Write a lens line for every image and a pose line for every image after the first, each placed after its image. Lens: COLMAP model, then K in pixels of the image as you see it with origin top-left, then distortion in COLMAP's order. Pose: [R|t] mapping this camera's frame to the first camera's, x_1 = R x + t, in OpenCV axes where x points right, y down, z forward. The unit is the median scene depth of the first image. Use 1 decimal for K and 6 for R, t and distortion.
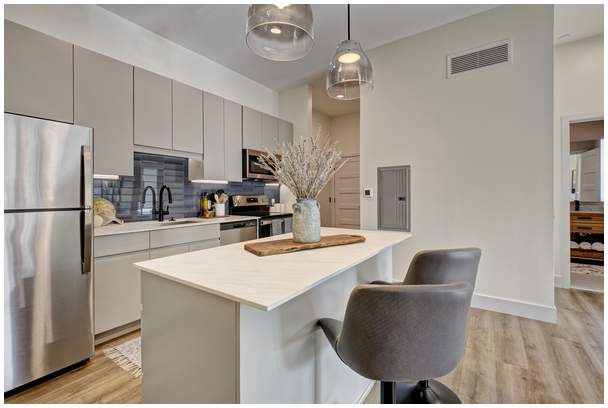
lens RADIAL K [[267.6, 0, 303.3], [0, 267.6, 197.1], [0, 0, 1]] dist [0.001834, -0.000045]
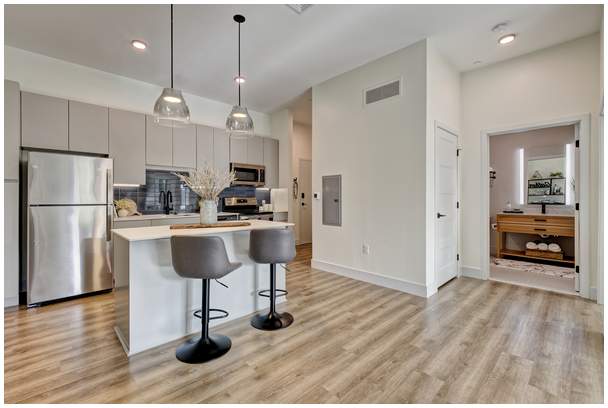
lens RADIAL K [[267.6, 0, 303.3], [0, 267.6, 197.1], [0, 0, 1]] dist [0.001834, -0.000045]
pose [[0.981701, 0.003688, -0.190393, 0.449667], [-0.005120, 0.999962, -0.007031, -0.000110], [0.190360, 0.007877, 0.981683, -0.283461]]
